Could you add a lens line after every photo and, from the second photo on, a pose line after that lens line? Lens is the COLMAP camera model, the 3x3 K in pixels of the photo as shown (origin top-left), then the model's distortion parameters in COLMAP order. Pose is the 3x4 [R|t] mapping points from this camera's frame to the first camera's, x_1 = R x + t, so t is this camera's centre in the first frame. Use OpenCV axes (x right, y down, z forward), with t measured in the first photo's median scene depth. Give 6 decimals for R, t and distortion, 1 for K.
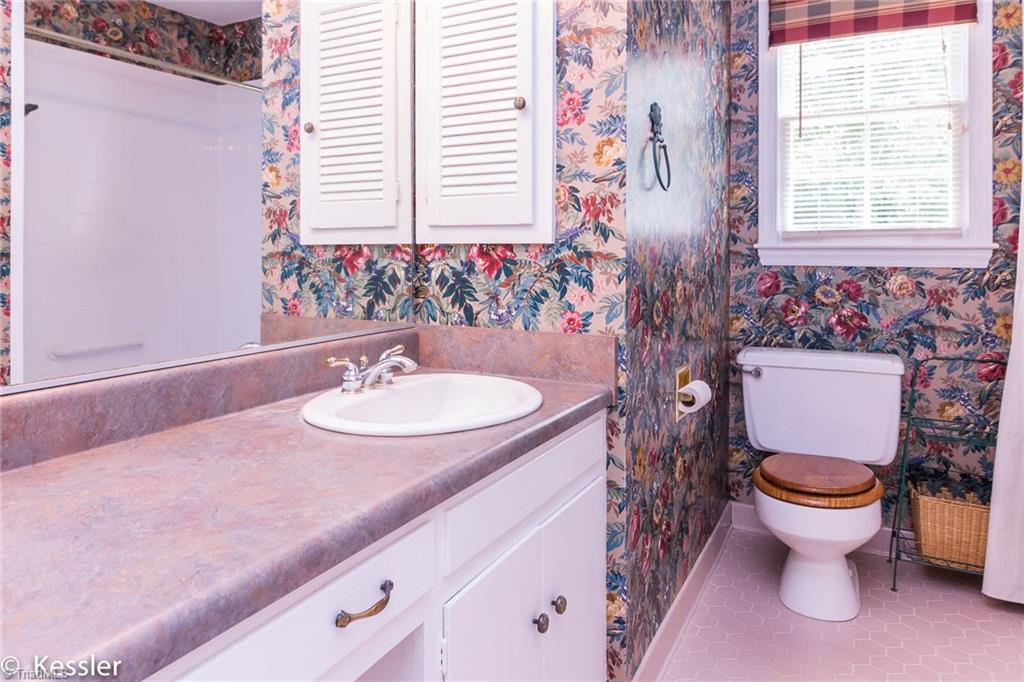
lens RADIAL K [[673.7, 0, 513.1], [0, 673.7, 318.4], [0, 0, 1]] dist [0.003077, 0.000582]
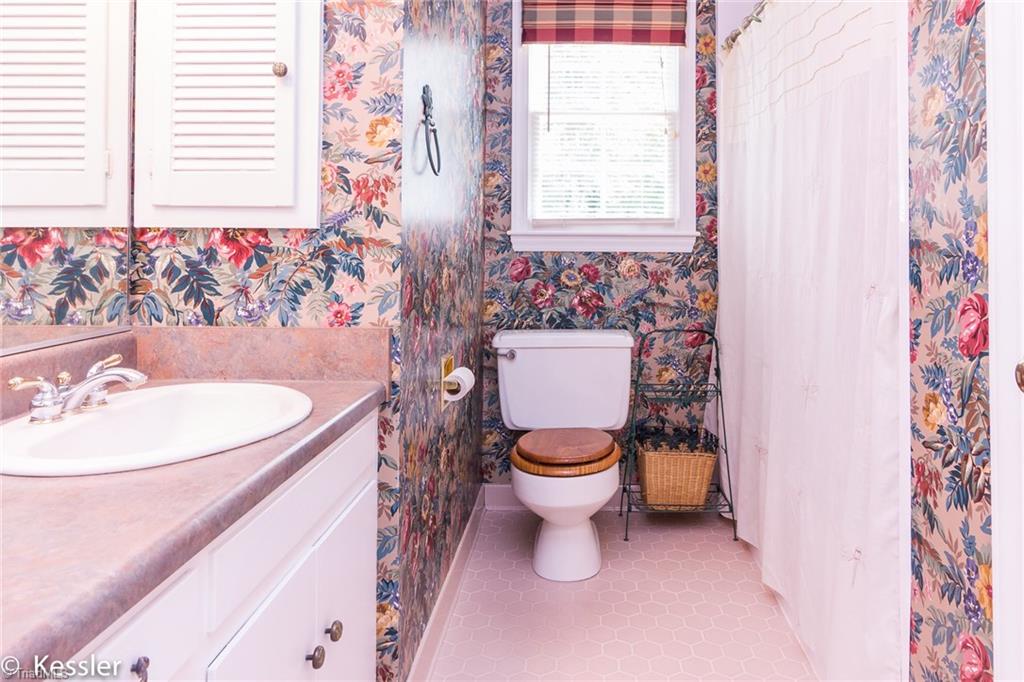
lens RADIAL K [[685.3, 0, 513.0], [0, 685.3, 286.1], [0, 0, 1]] dist [0.000896, -0.000896]
pose [[0.888859, -0.029614, 0.457223, -0.121062], [0.042466, 0.998938, -0.017856, -0.006469], [-0.456209, 0.035288, 0.889173, 0.065574]]
